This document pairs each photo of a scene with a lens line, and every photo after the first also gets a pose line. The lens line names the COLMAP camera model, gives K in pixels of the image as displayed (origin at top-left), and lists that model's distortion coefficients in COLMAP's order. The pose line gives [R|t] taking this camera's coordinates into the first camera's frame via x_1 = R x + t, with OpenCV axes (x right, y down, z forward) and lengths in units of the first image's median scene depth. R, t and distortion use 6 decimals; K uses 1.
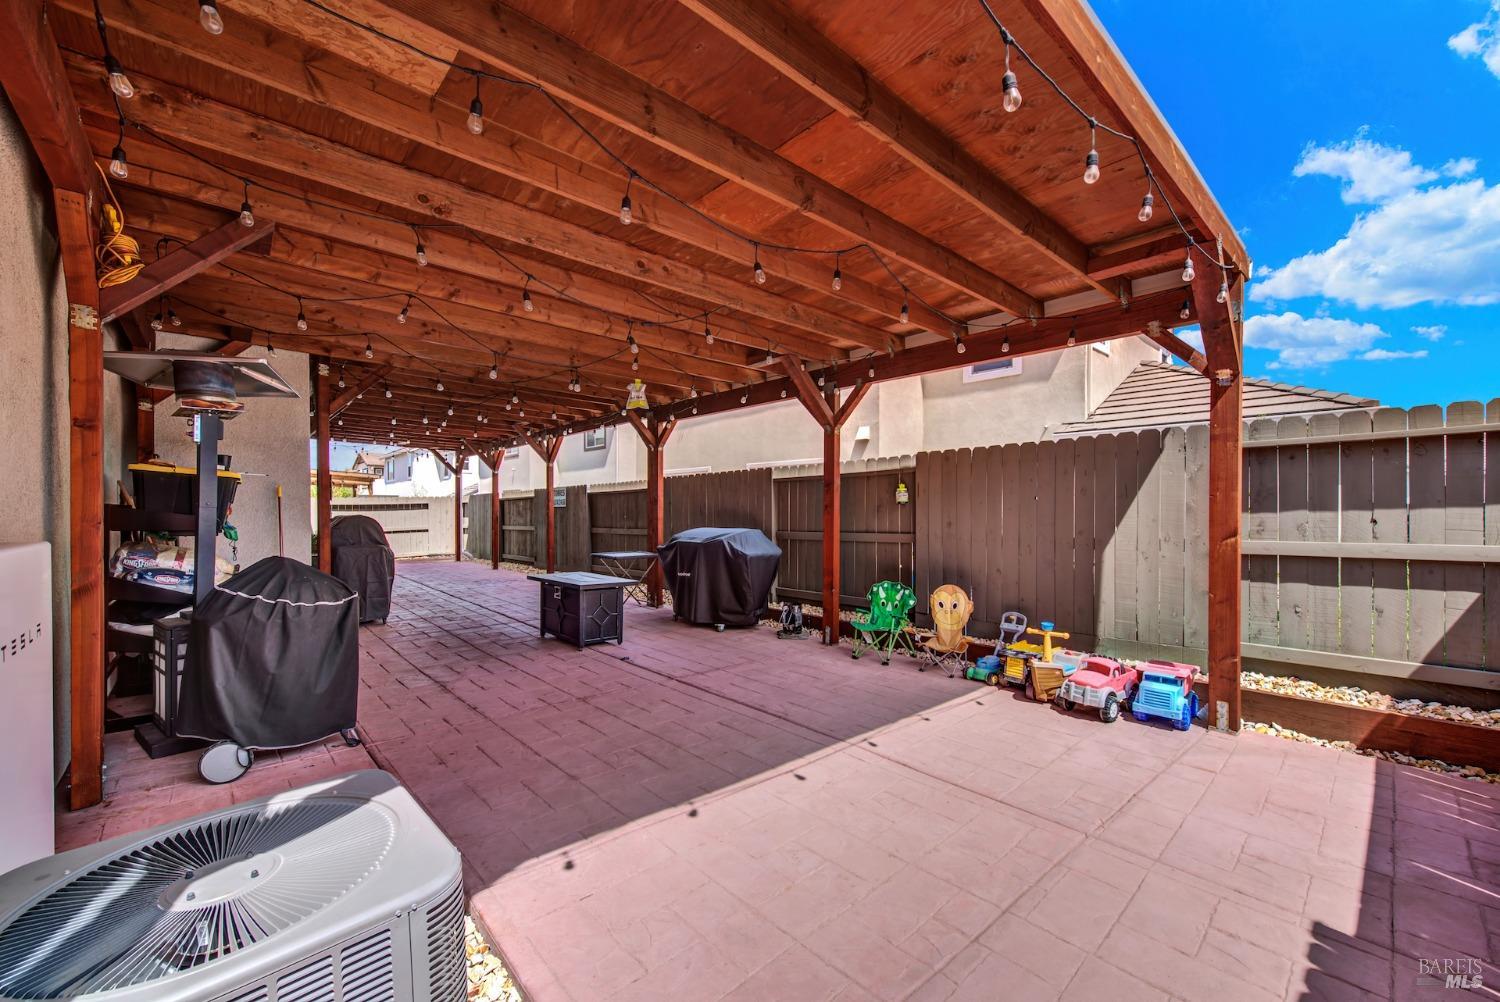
lens RADIAL K [[615.5, 0, 746.1], [0, 615.5, 506.4], [0, 0, 1]] dist [0.004887, -0.002006]
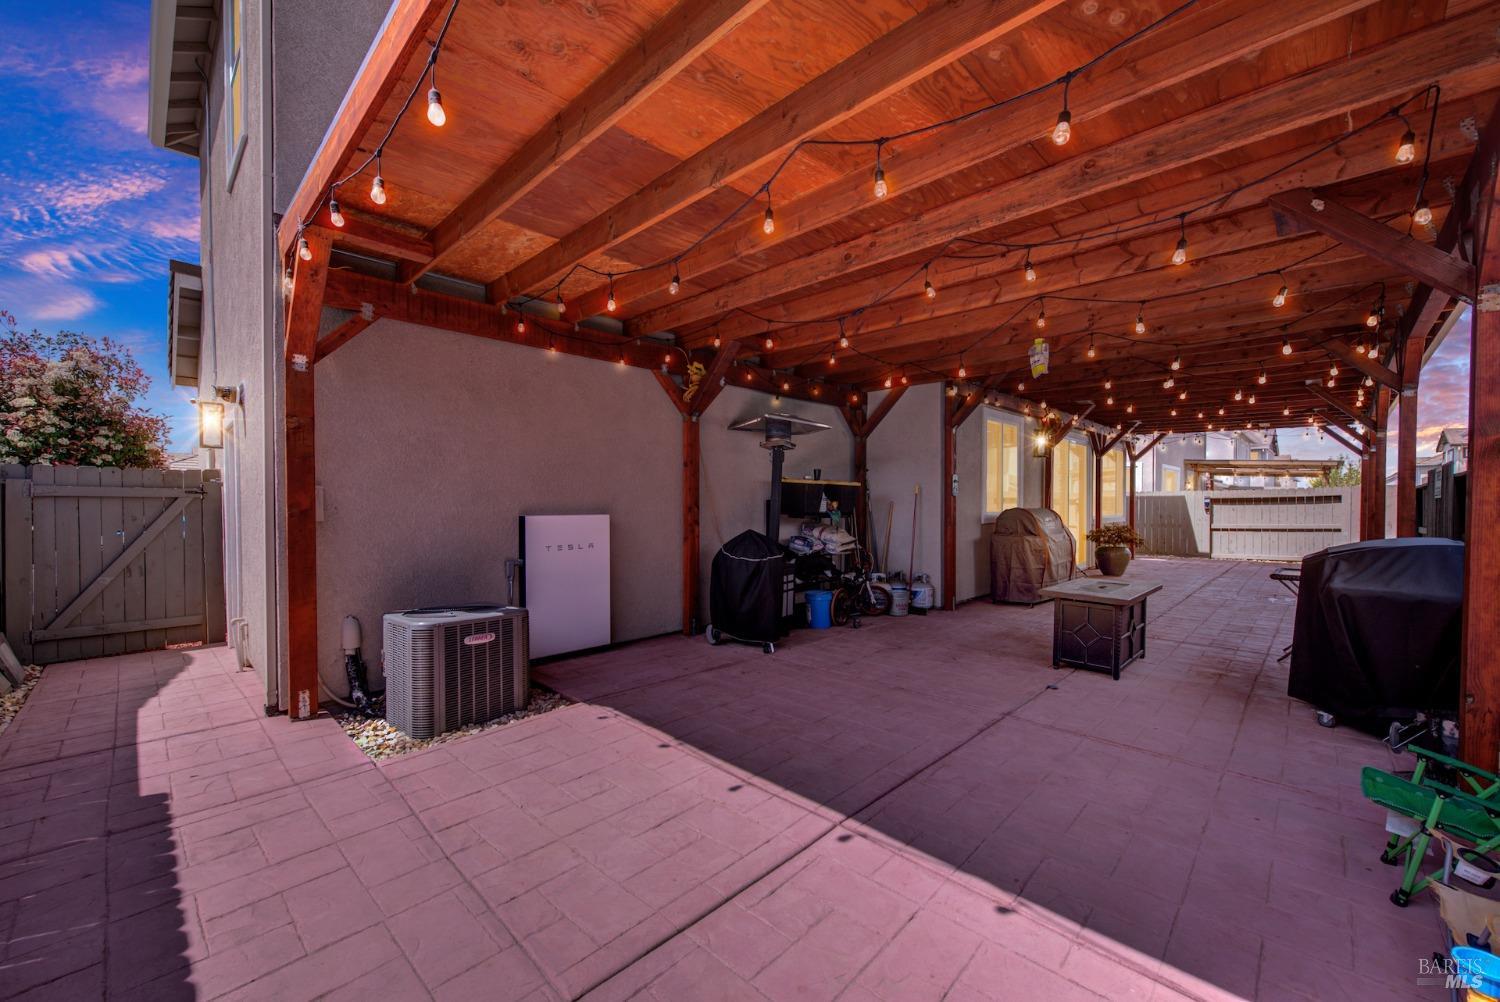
lens RADIAL K [[615.5, 0, 741.6], [0, 615.5, 504.6], [0, 0, 1]] dist [0.004887, -0.002006]
pose [[0.047395, 0.005998, -0.998858, 0.947007], [-0.002087, 0.999980, 0.005906, 0.006880], [0.998874, 0.001805, 0.047407, 0.902913]]
